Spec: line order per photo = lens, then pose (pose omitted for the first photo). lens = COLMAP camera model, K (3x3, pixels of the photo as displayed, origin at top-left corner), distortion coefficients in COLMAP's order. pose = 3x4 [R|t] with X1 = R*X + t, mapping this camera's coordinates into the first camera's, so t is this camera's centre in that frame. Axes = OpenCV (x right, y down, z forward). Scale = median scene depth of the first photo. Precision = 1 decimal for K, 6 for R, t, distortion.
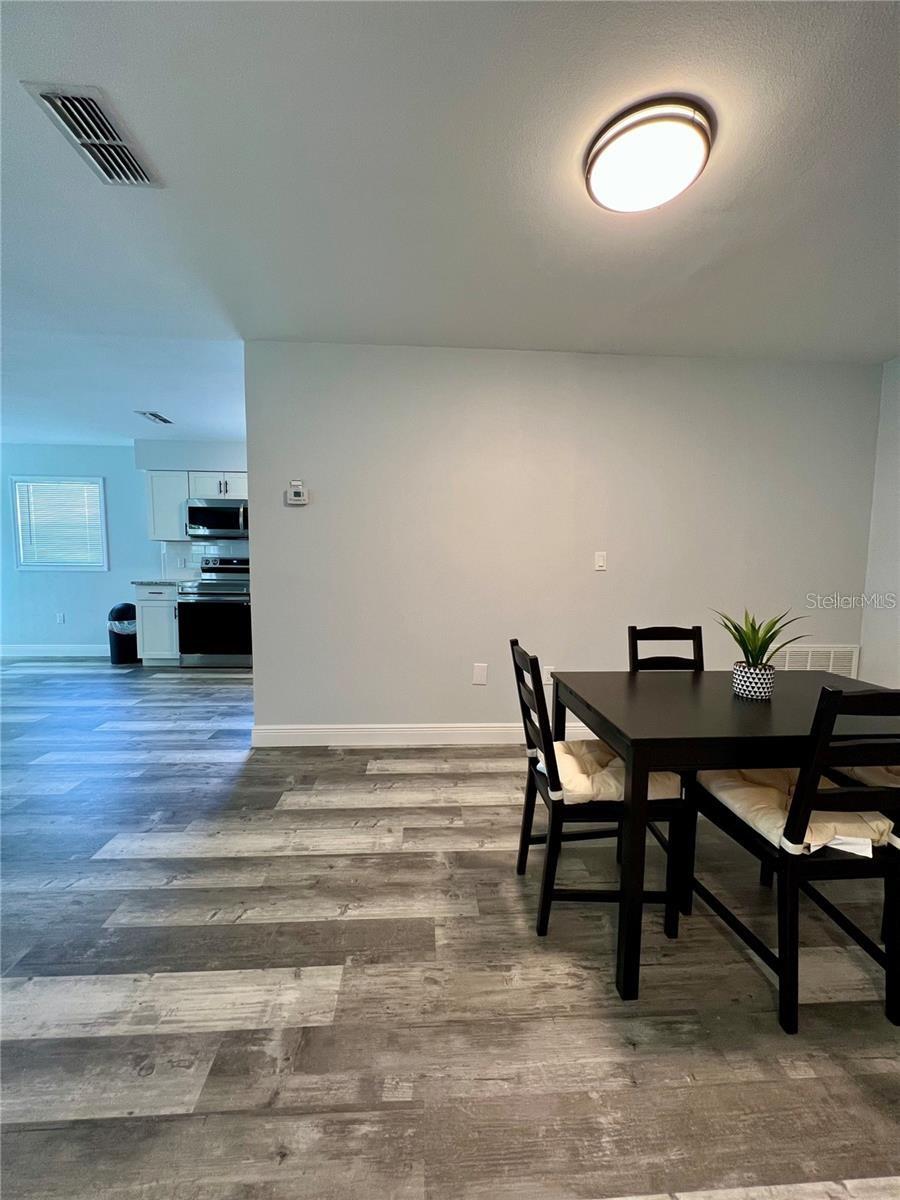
lens RADIAL K [[479.8, 0, 450.5], [0, 479.8, 599.1], [0, 0, 1]] dist [0.000226, -0.000310]
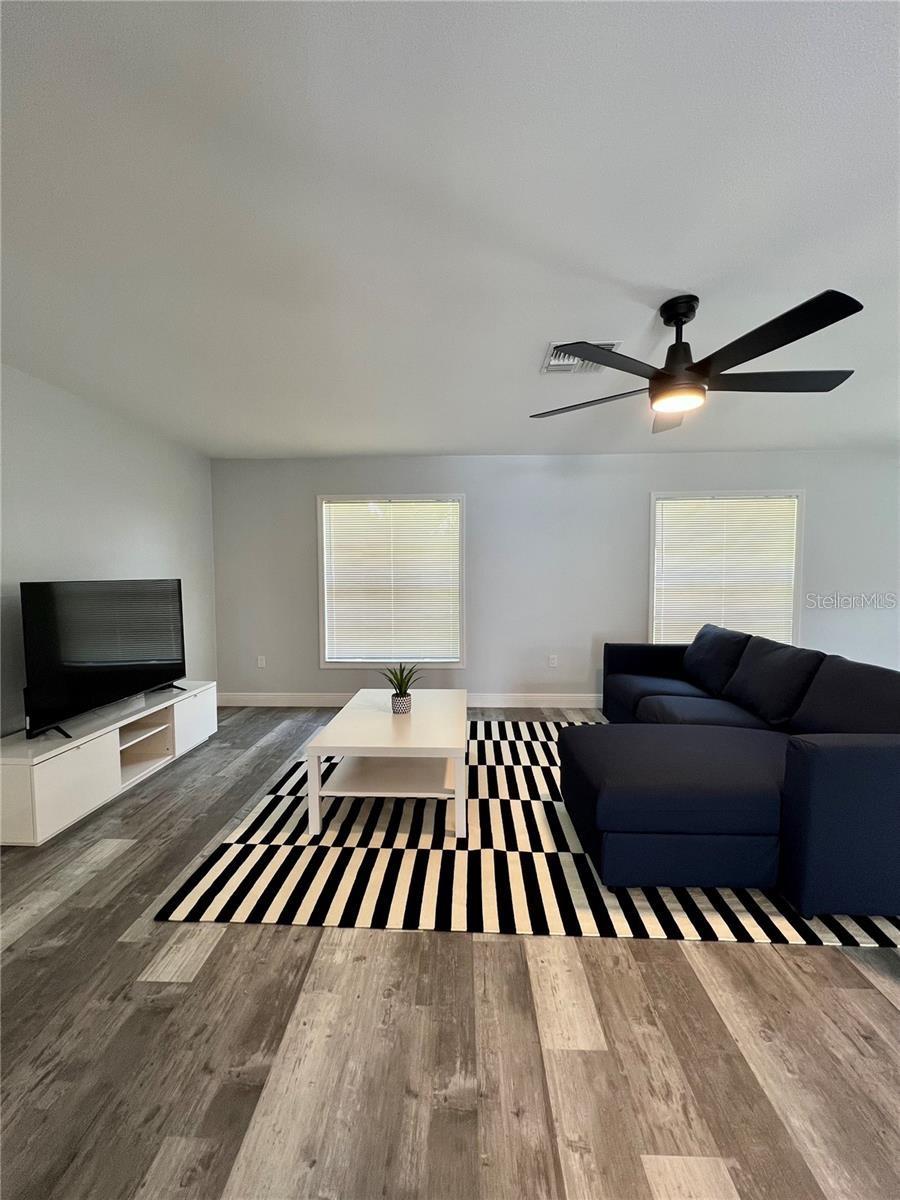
lens RADIAL K [[479.8, 0, 459.1], [0, 479.8, 597.5], [0, 0, 1]] dist [0.000226, -0.000310]
pose [[-0.070333, 0.046122, -0.996457, 1.129106], [-0.069845, 0.996251, 0.051043, -0.148935], [0.995075, 0.073187, -0.066847, 0.605272]]
